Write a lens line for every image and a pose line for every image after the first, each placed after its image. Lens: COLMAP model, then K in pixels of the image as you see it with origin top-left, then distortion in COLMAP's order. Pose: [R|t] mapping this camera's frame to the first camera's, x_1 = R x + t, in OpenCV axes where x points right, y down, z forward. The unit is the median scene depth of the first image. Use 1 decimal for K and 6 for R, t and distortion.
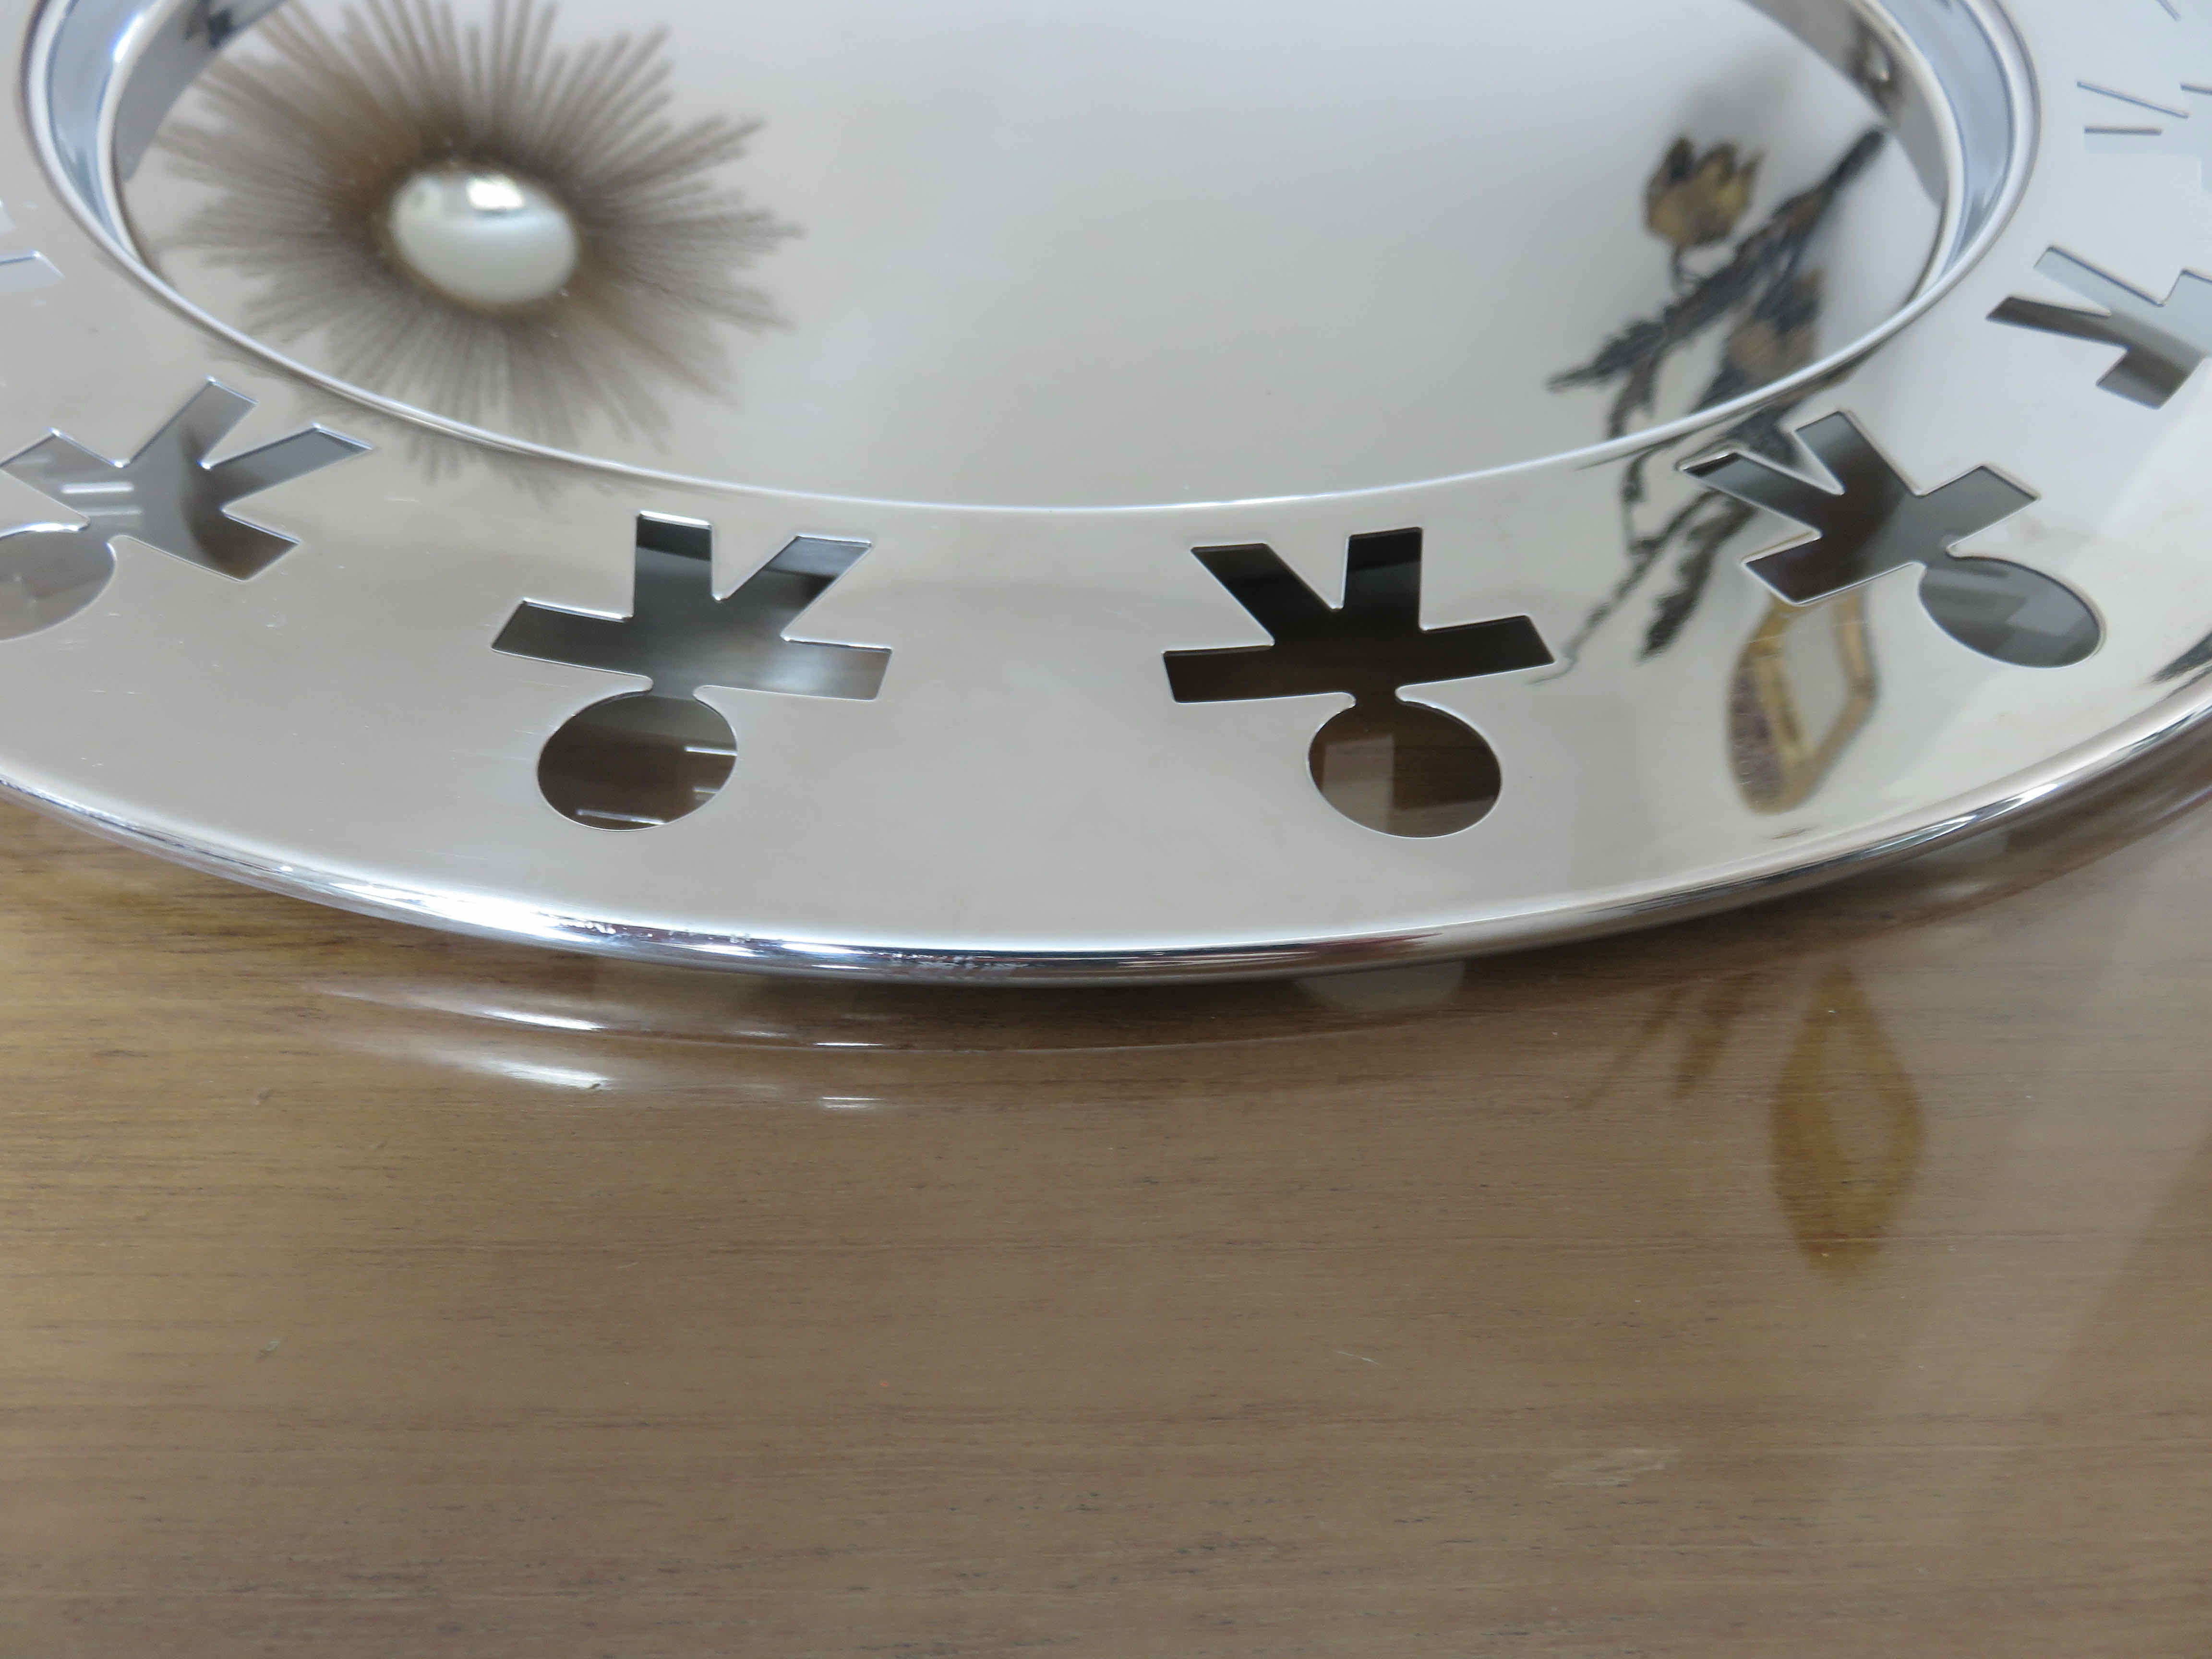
lens RADIAL K [[1707.3, 0, 1114.0], [0, 1707.3, 844.5], [0, 0, 1]] dist [-0.005324, -0.005561]
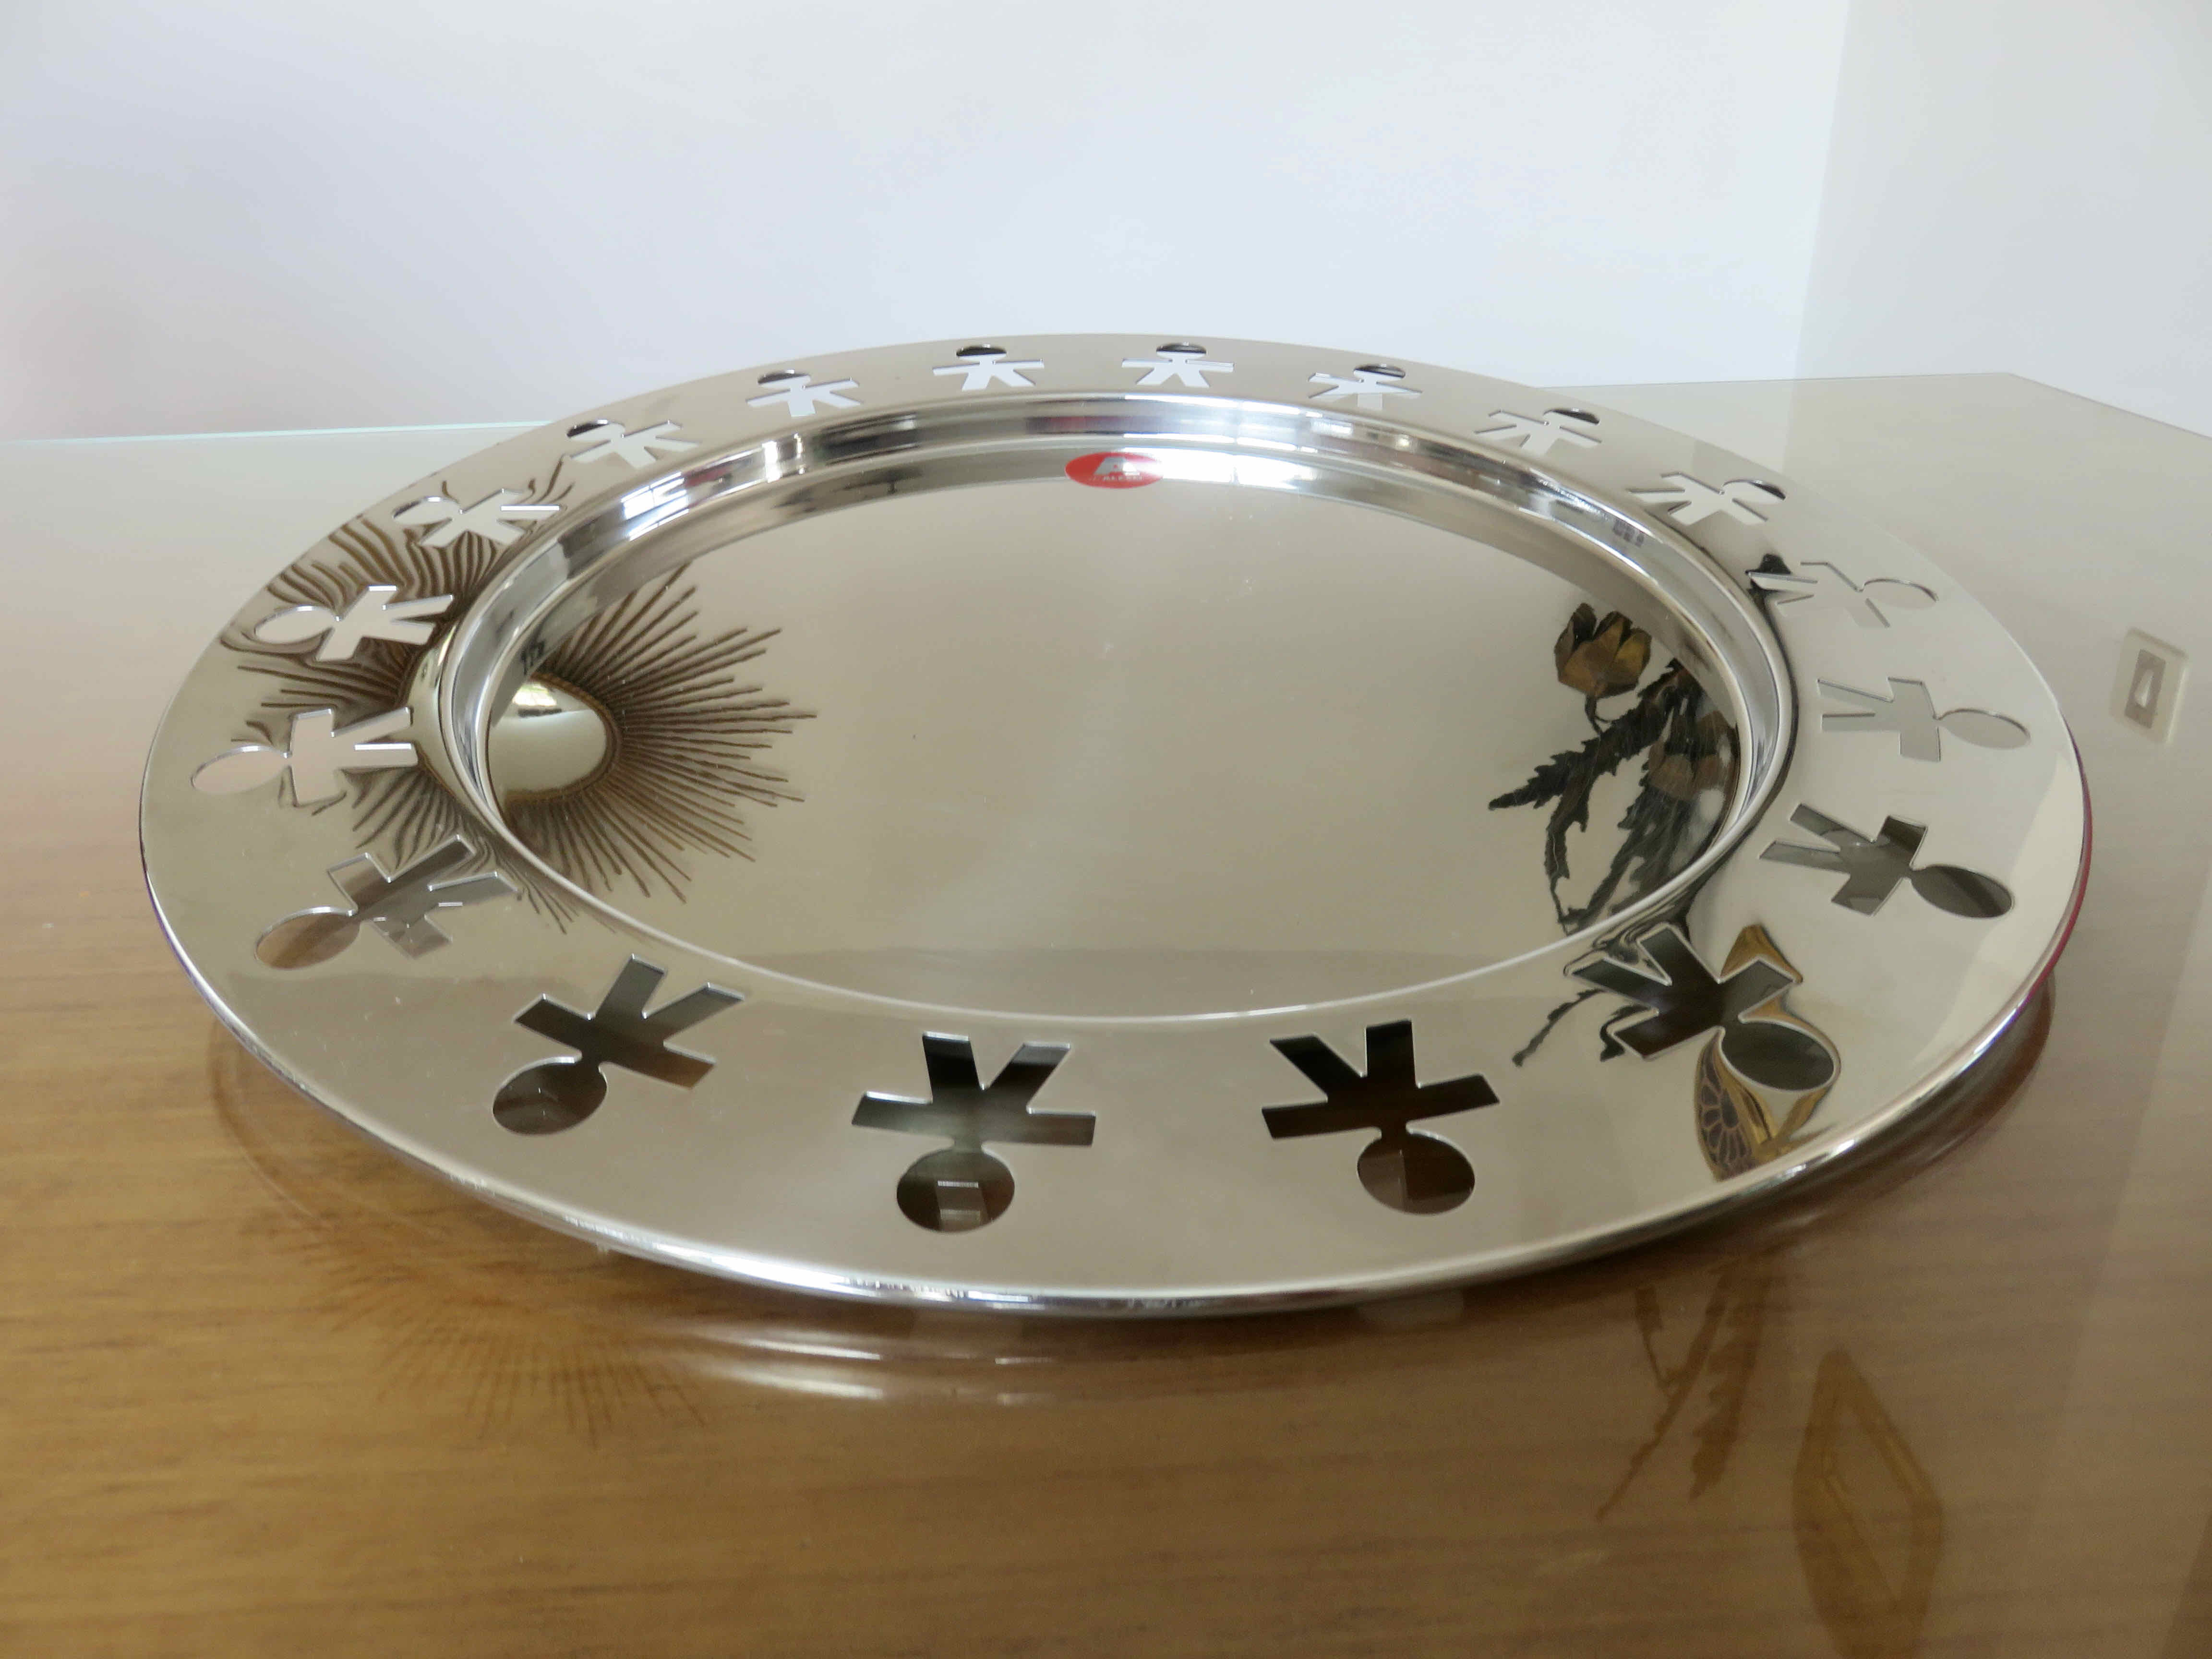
lens RADIAL K [[1707.3, 0, 1116.1], [0, 1707.3, 829.0], [0, 0, 1]] dist [-0.005324, -0.005561]
pose [[0.998815, -0.042926, 0.022929, -0.127690], [0.047259, 0.967990, -0.246499, 0.022934], [-0.011614, 0.247290, 0.968872, -0.607166]]
